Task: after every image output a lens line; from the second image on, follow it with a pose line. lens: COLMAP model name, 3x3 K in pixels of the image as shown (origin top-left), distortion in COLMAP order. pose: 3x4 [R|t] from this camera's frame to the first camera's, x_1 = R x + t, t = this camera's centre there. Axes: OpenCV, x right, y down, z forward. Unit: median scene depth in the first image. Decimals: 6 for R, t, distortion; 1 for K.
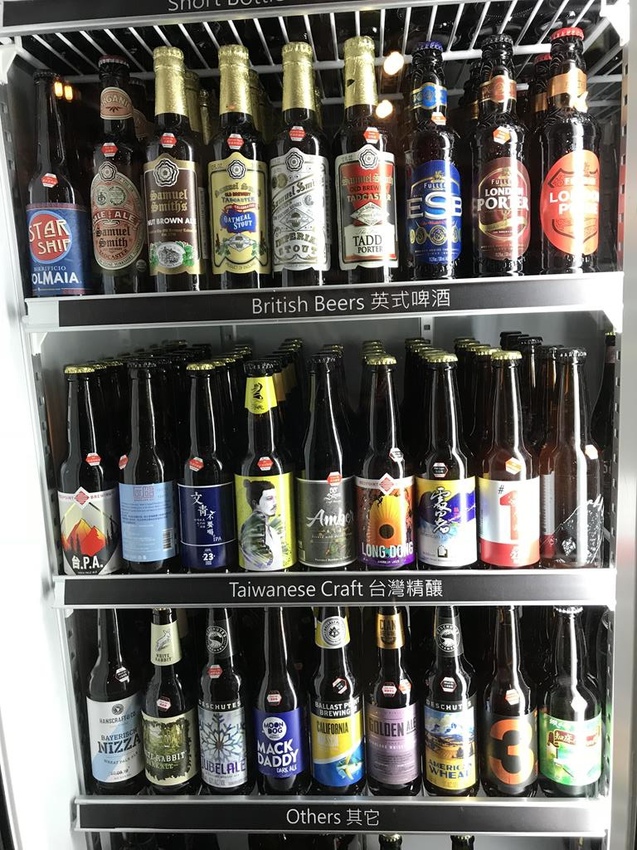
lens RADIAL K [[695.6, 0, 284.3], [0, 695.6, 440.7], [0, 0, 1]] dist [0.003731, 0.004777]
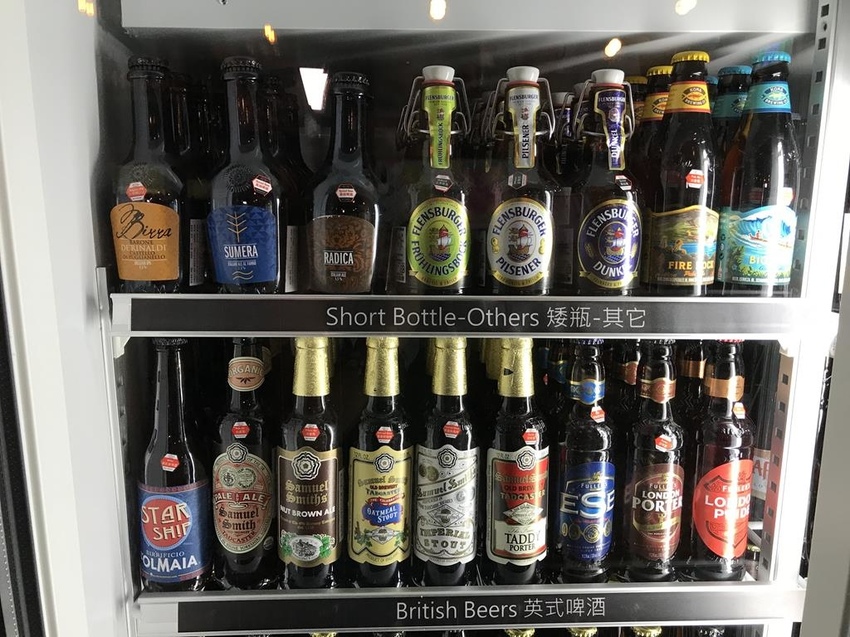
lens RADIAL K [[695.6, 0, 360.1], [0, 695.6, 318.8], [0, 0, 1]] dist [0.003731, 0.004777]
pose [[0.991762, 0.023640, 0.125897, -0.218146], [-0.025441, 0.999595, 0.012719, -0.586065], [-0.125545, -0.015817, 0.991962, 0.098637]]
